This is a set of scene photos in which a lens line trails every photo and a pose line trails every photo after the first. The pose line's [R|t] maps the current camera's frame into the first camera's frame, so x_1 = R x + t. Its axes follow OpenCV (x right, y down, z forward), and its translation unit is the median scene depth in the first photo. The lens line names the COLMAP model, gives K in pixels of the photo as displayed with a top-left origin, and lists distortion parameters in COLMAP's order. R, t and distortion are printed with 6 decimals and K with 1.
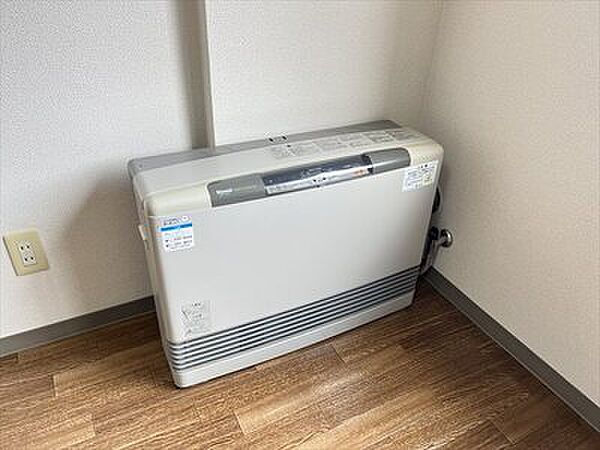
lens RADIAL K [[447.8, 0, 300.0], [0, 447.8, 225.0], [0, 0, 1]] dist [0.003488, -0.055828]
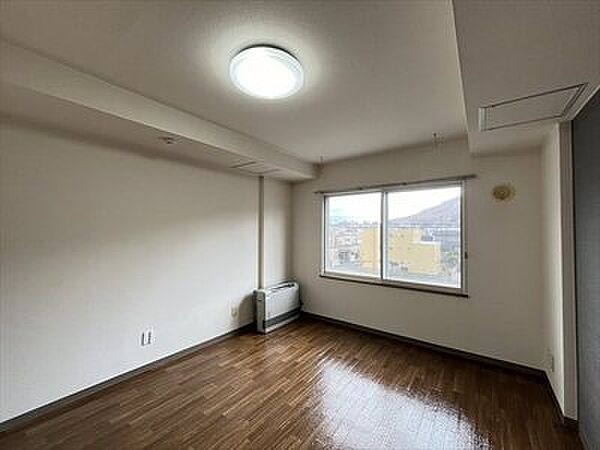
lens RADIAL K [[244.1, 0, 300.0], [0, 244.1, 225.0], [0, 0, 1]] dist [-0.006640, -0.000537]
pose [[0.899210, -0.032053, 0.436342, -1.122291], [0.267333, 0.829740, -0.489965, 0.827358], [-0.346345, 0.557230, 0.754679, -2.012888]]
